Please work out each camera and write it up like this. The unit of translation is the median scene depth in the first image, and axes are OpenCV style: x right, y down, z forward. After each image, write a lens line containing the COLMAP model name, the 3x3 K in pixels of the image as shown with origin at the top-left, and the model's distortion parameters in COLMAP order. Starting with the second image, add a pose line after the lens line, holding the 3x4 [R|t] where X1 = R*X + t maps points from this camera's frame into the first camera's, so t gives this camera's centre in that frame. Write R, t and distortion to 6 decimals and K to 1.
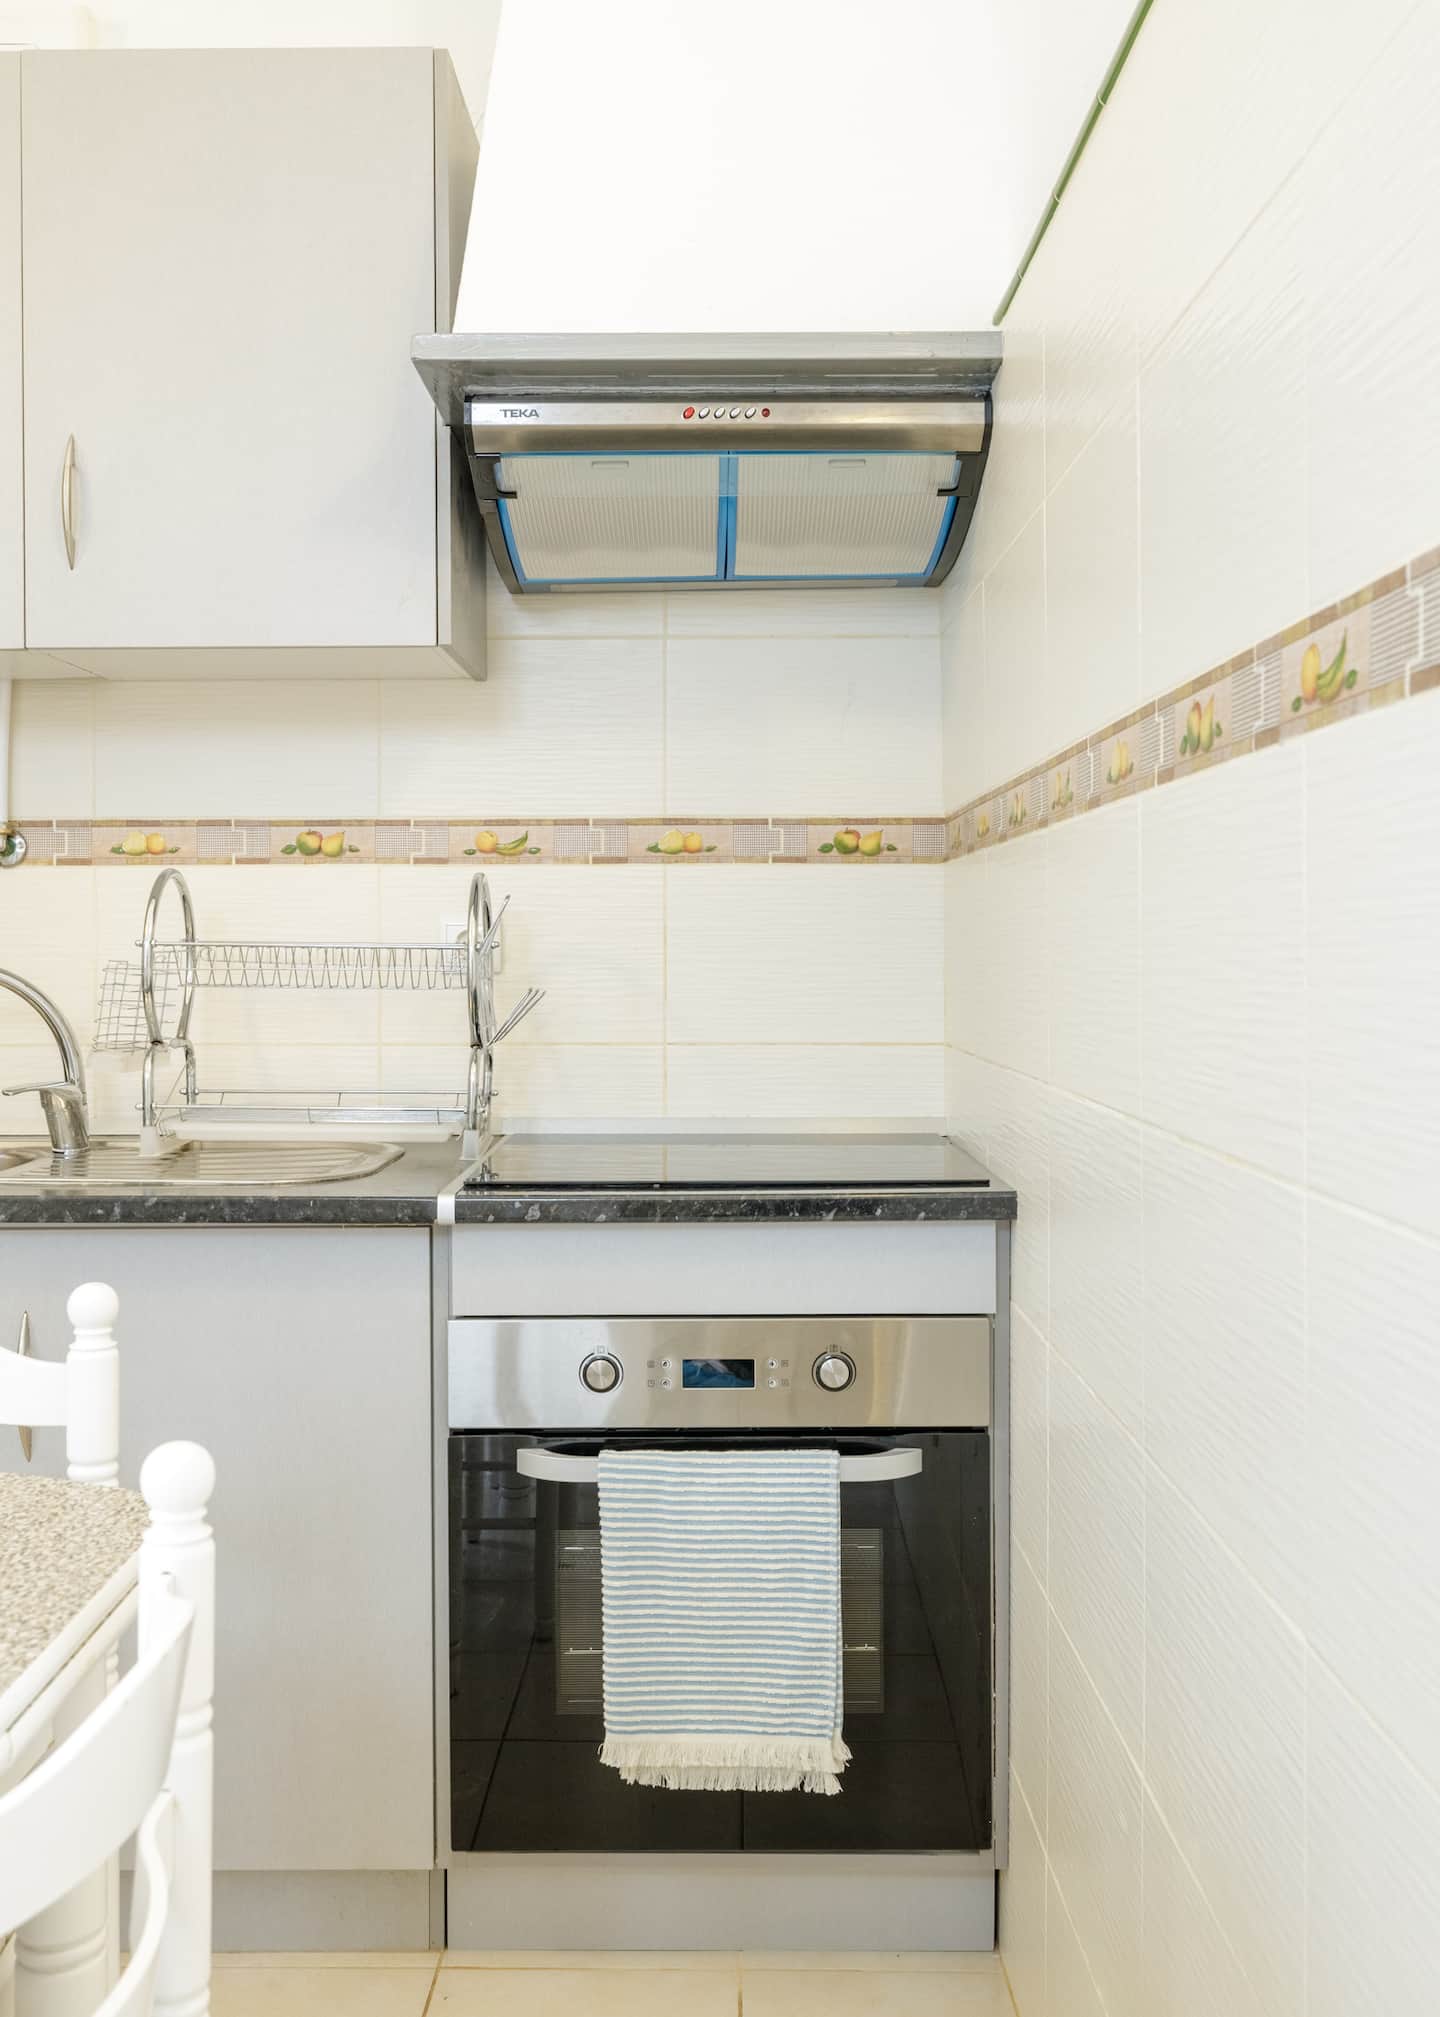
lens RADIAL K [[1847.1, 0, 719.5], [0, 1847.1, 936.1], [0, 0, 1]] dist [0.004810, 0.006892]
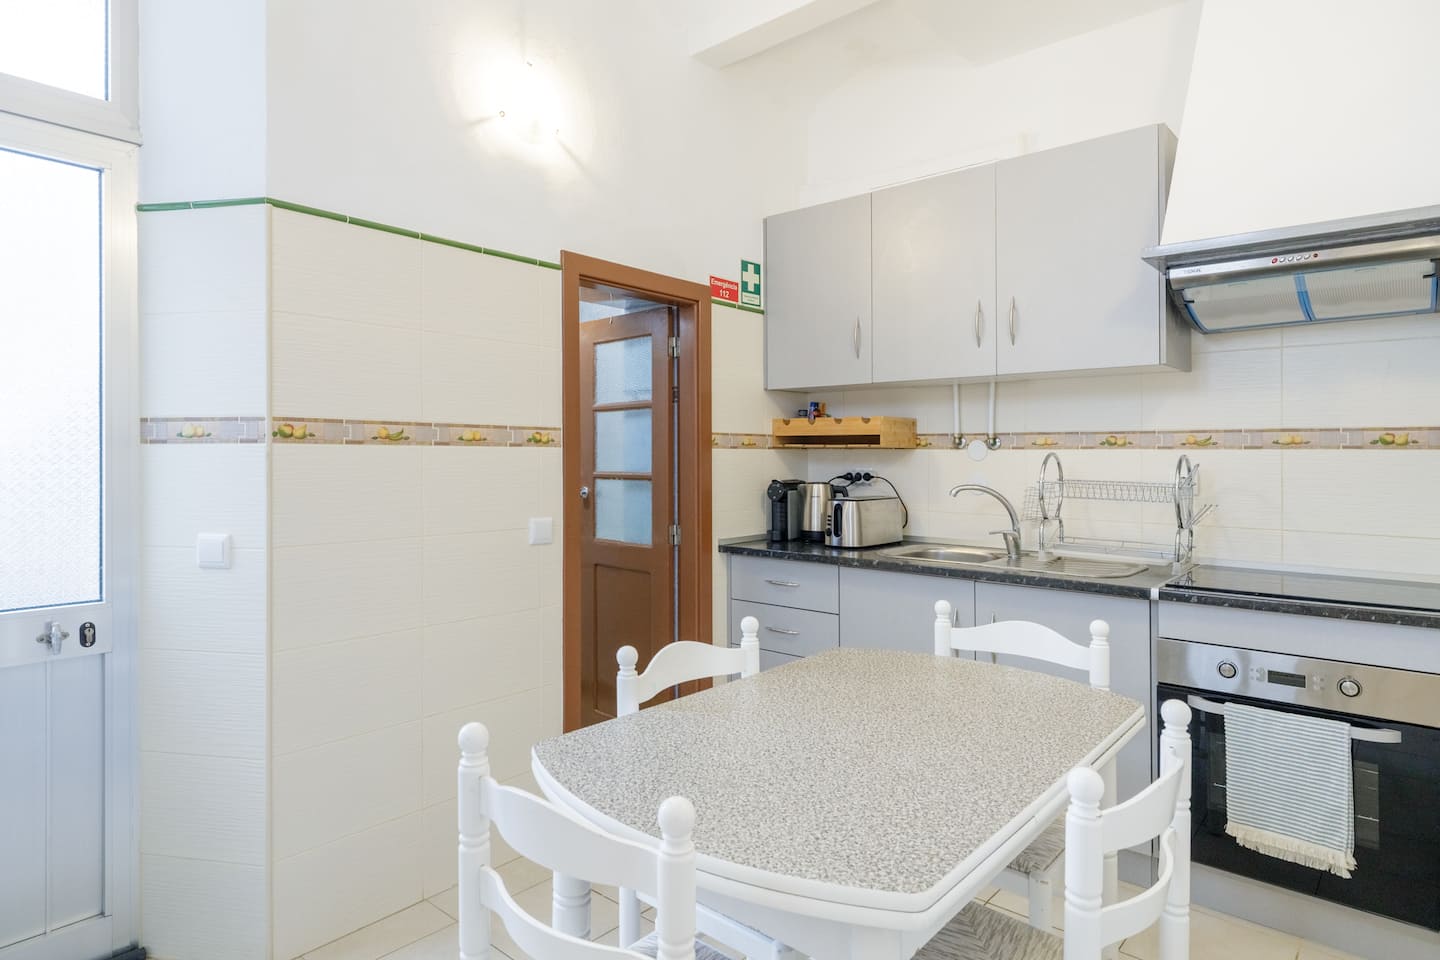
lens RADIAL K [[806.5, 0, 720.0], [0, 806.5, 480.0], [0, 0, 1]] dist [-0.001642, -0.000285]
pose [[0.748604, 0.021823, -0.662658, 0.116112], [0.000214, 0.999450, 0.033156, -0.037556], [0.663017, -0.024963, 0.748188, -0.180536]]
